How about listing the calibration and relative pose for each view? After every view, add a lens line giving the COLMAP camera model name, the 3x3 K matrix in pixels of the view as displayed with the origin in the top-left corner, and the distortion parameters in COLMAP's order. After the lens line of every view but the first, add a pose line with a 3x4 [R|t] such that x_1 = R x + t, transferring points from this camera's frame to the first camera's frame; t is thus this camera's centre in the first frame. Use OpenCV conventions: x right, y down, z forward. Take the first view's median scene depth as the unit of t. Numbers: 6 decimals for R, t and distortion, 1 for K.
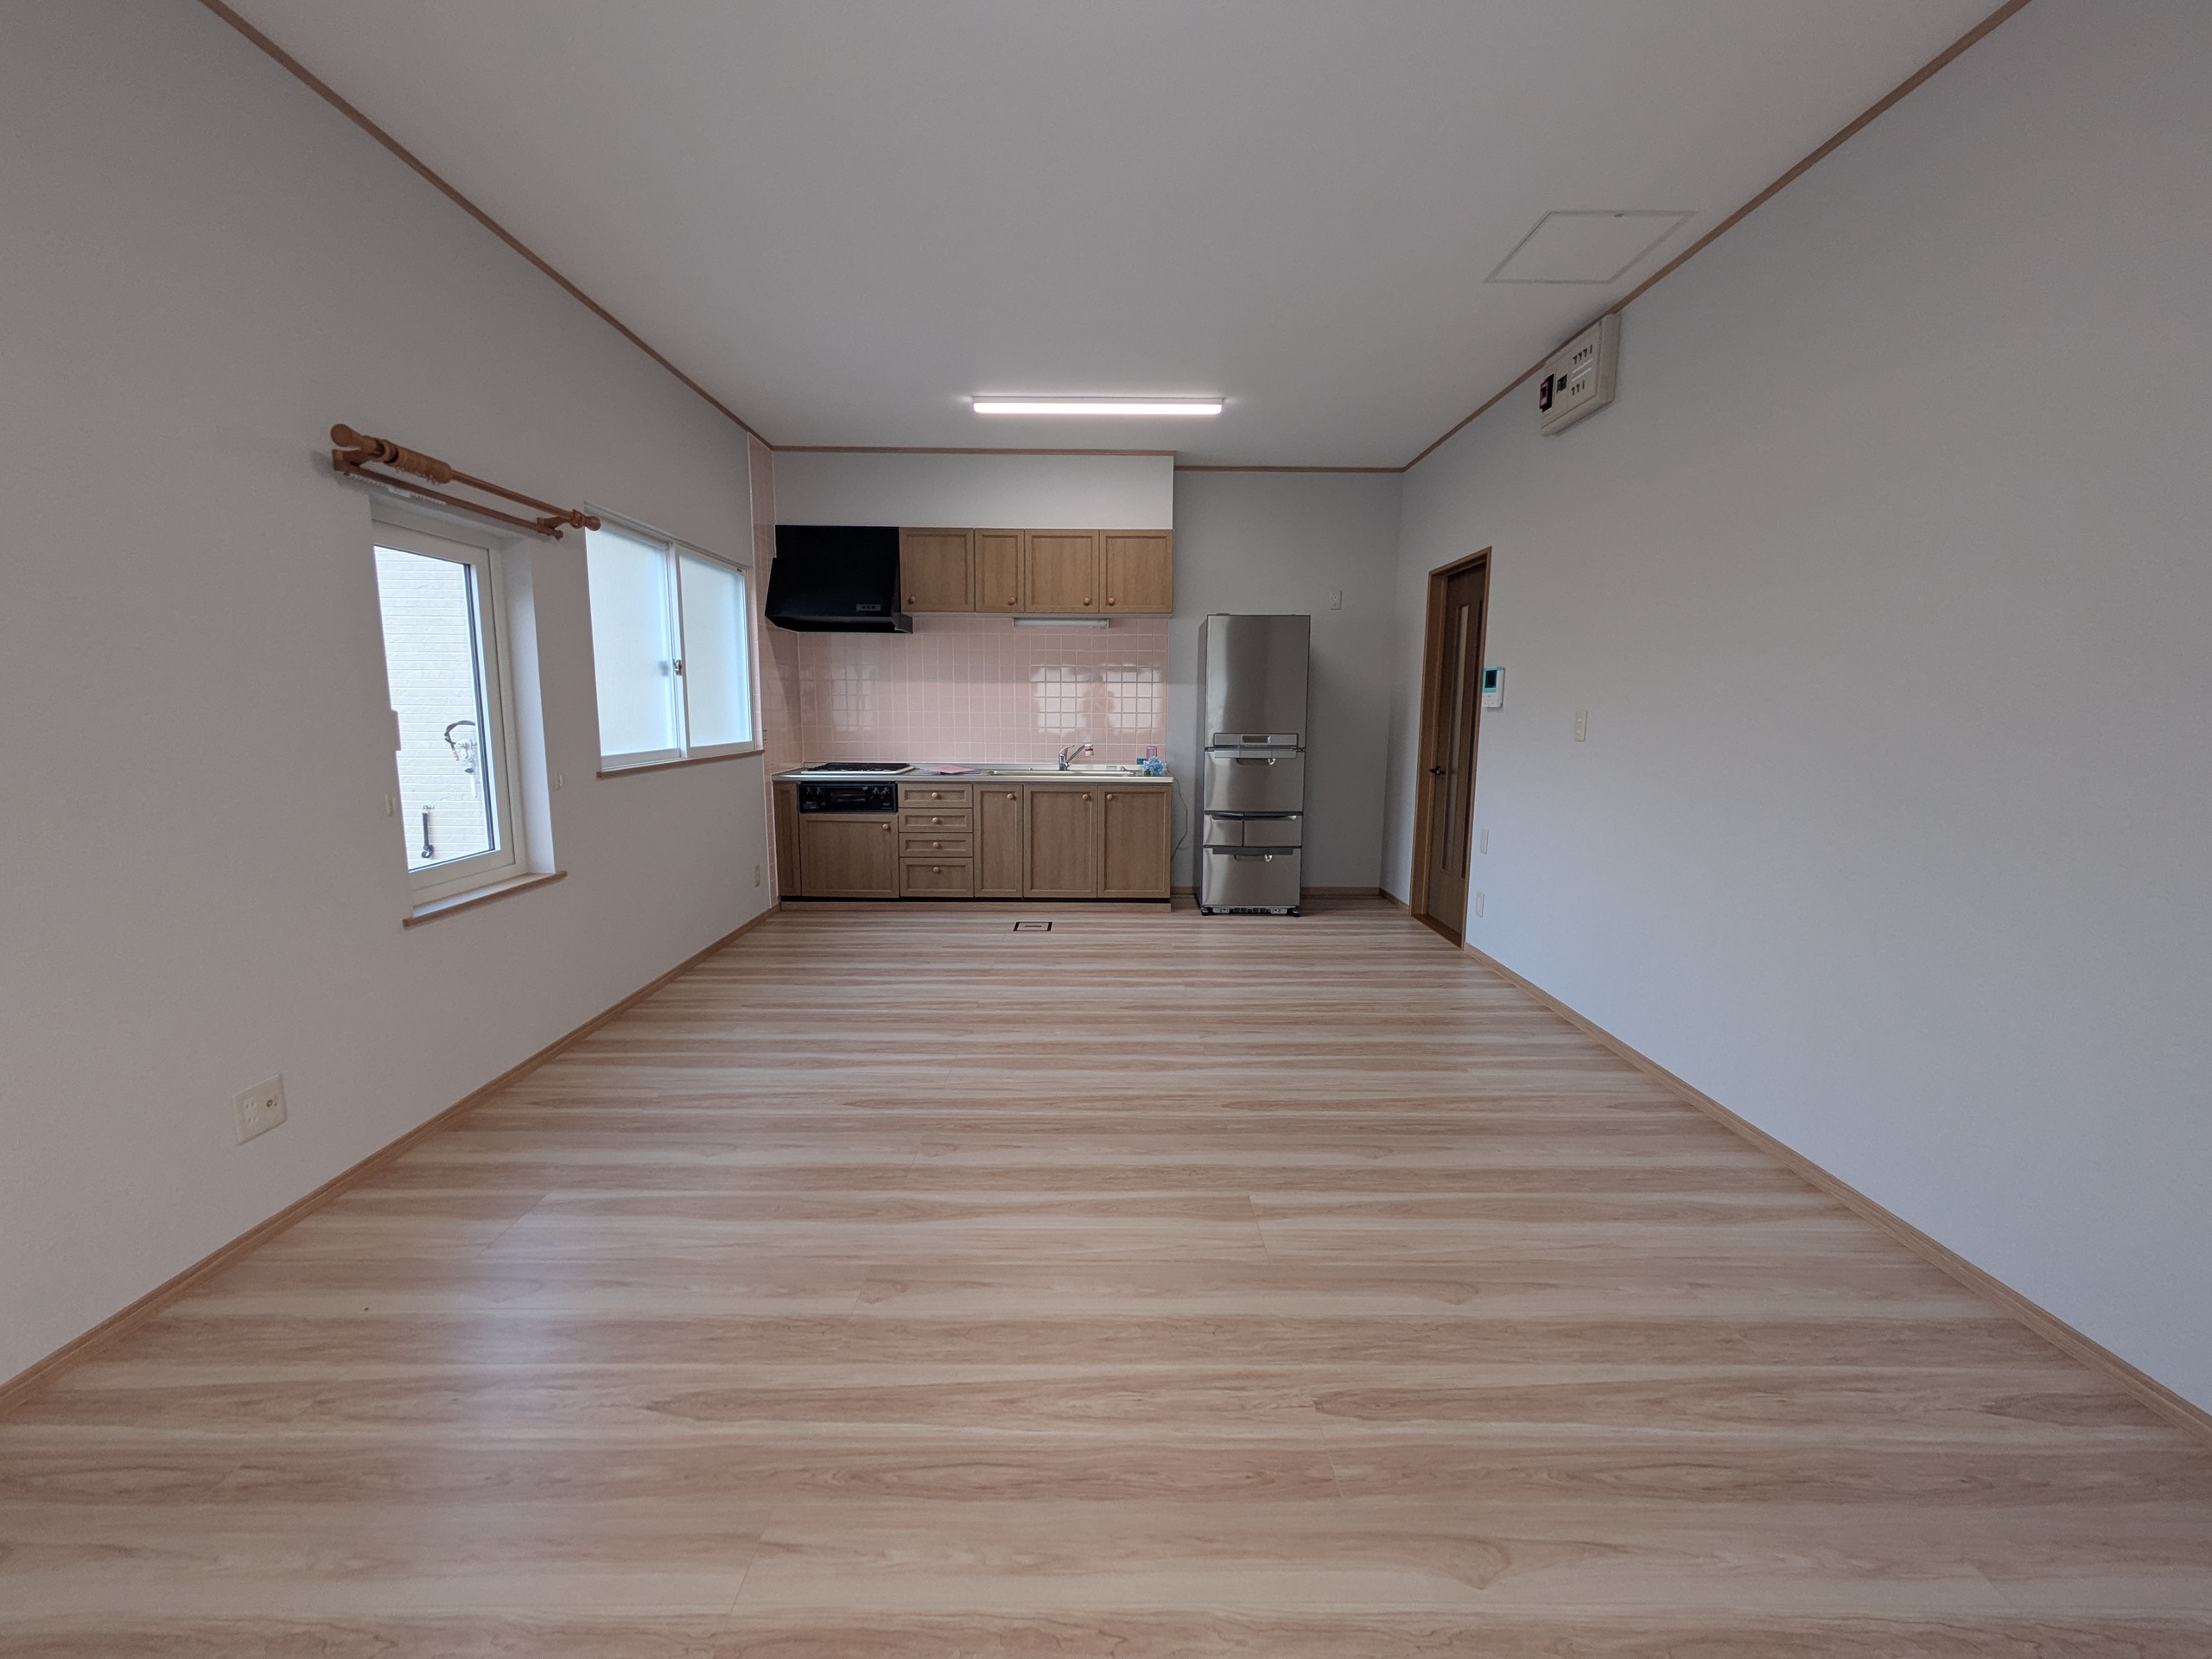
lens RADIAL K [[869.4, 0, 1096.2], [0, 869.4, 817.2], [0, 0, 1]] dist [0.005292, 0.000708]
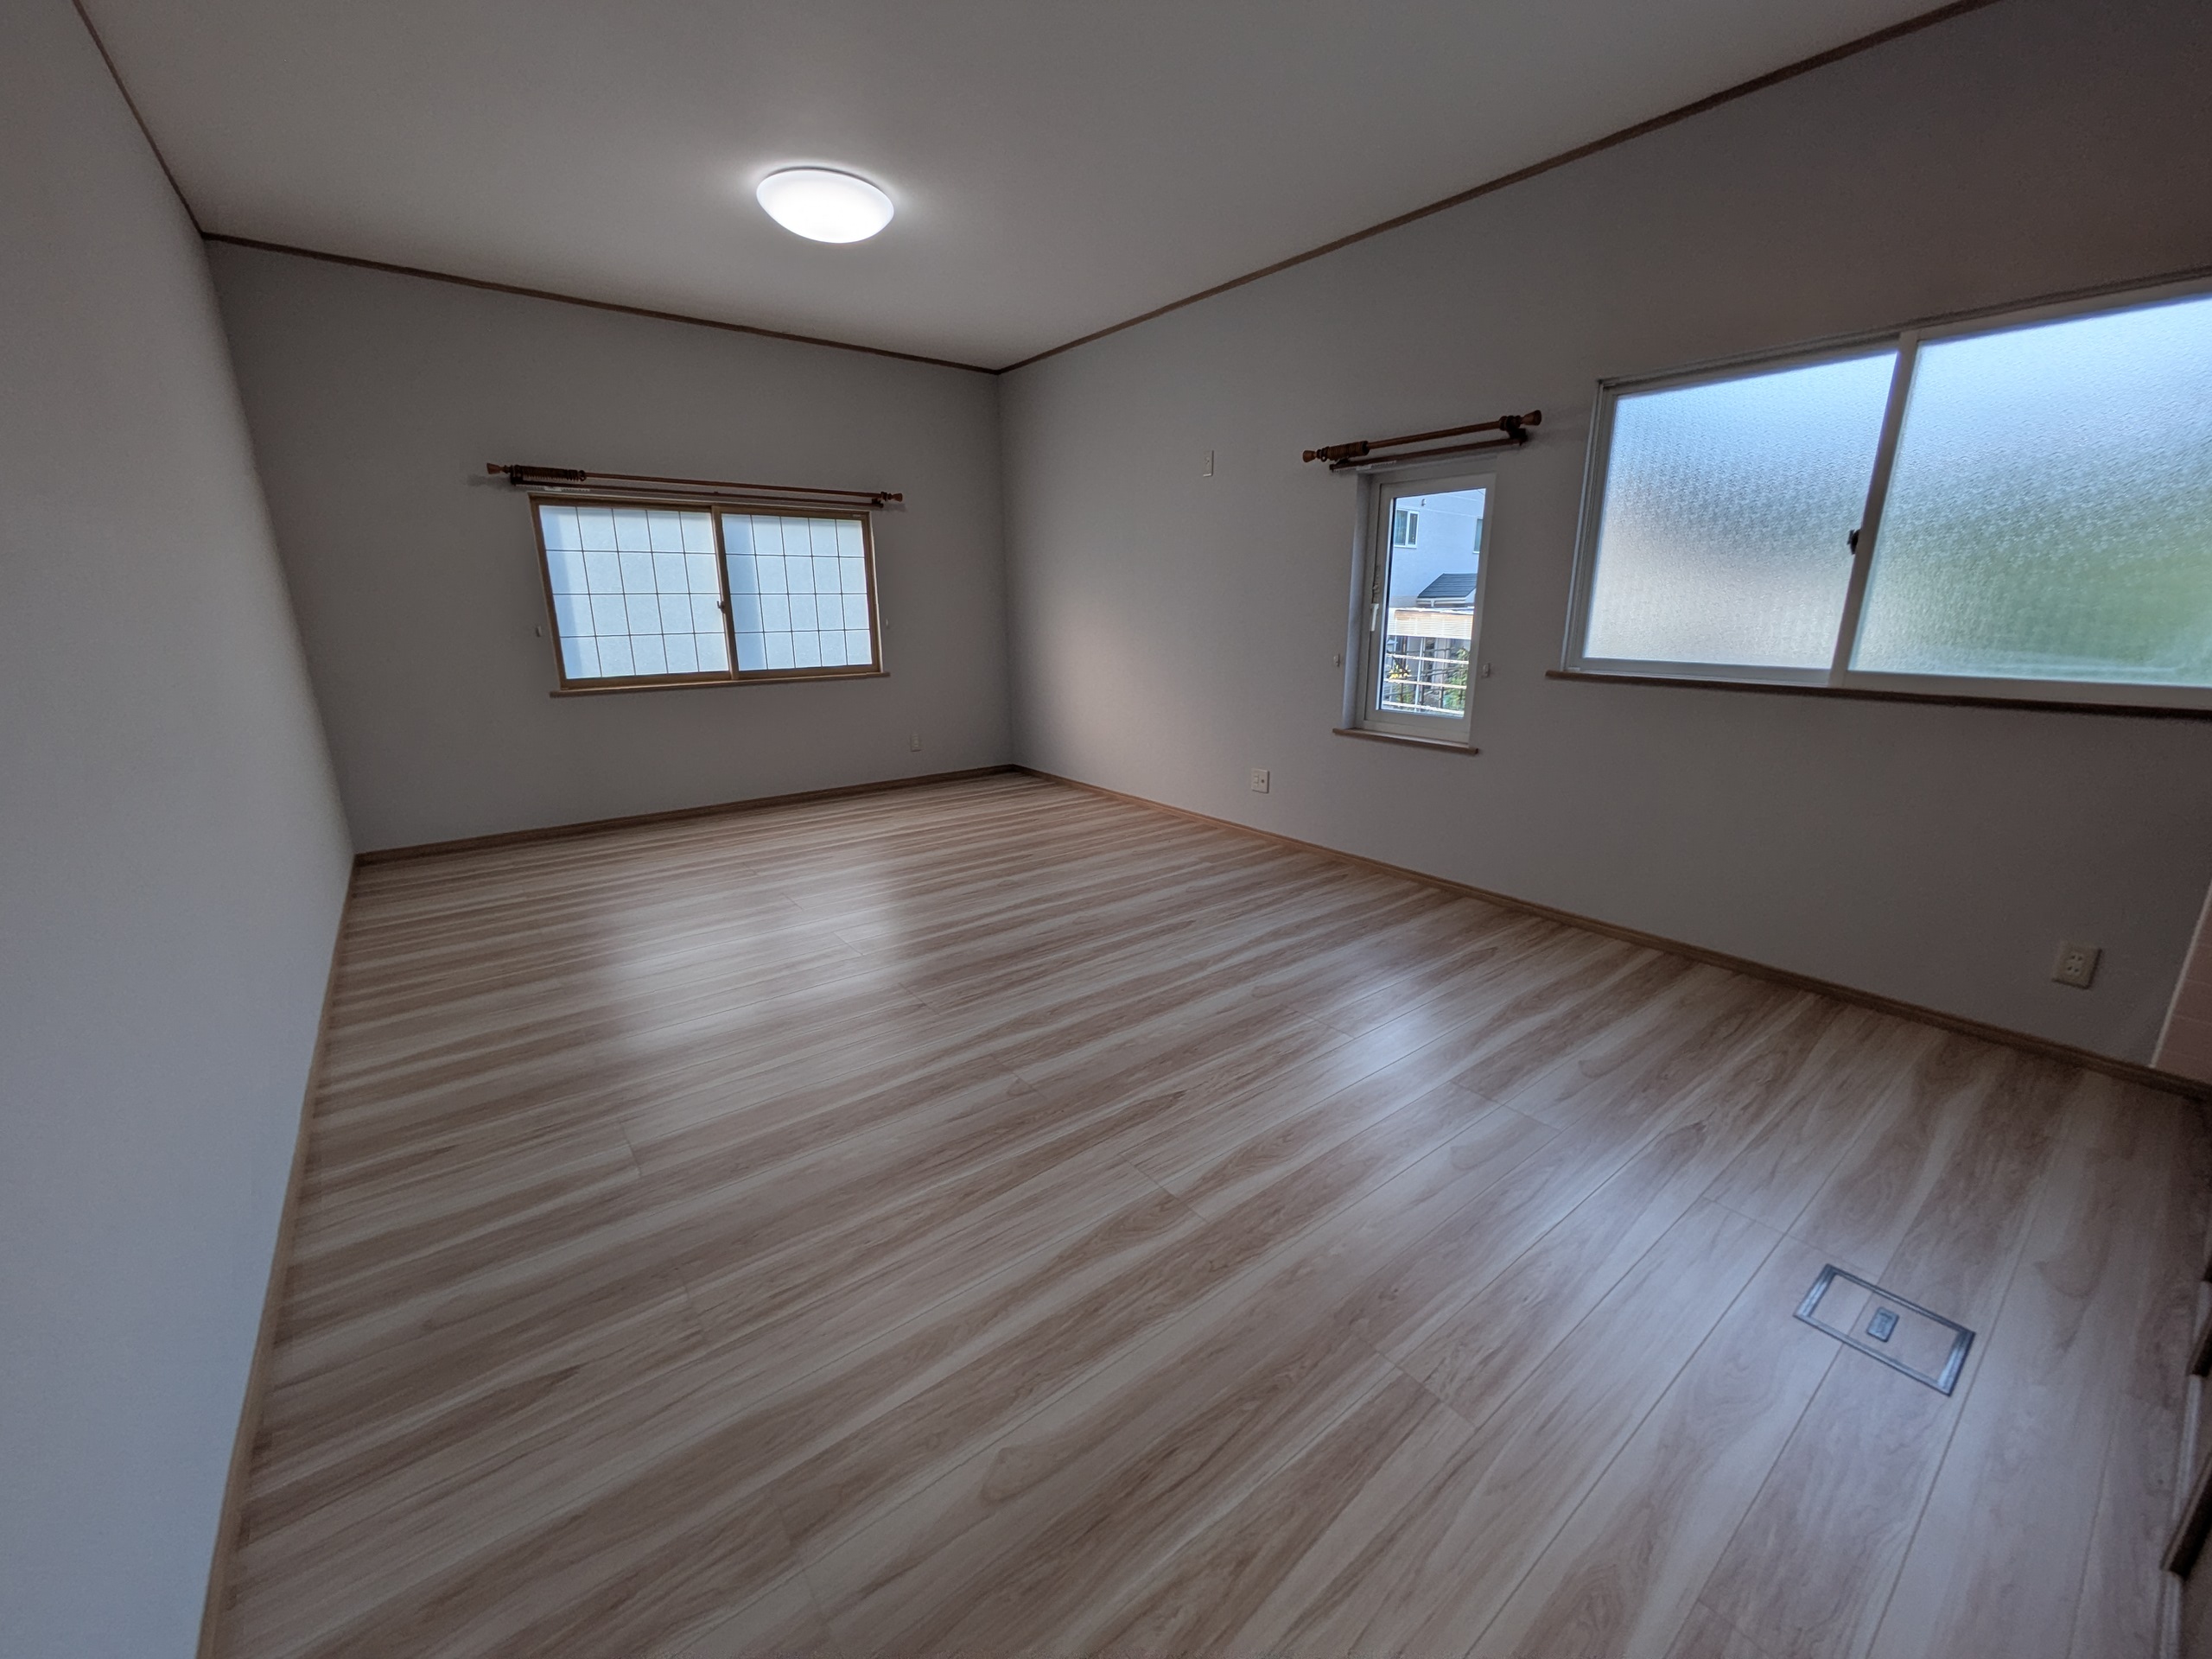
lens RADIAL K [[869.4, 0, 1129.7], [0, 869.4, 827.4], [0, 0, 1]] dist [0.005292, 0.000708]
pose [[-0.771512, 0.163540, -0.614837, 0.292082], [-0.079155, 0.934215, 0.347817, -0.127895], [0.631272, 0.317012, -0.707813, 0.948499]]
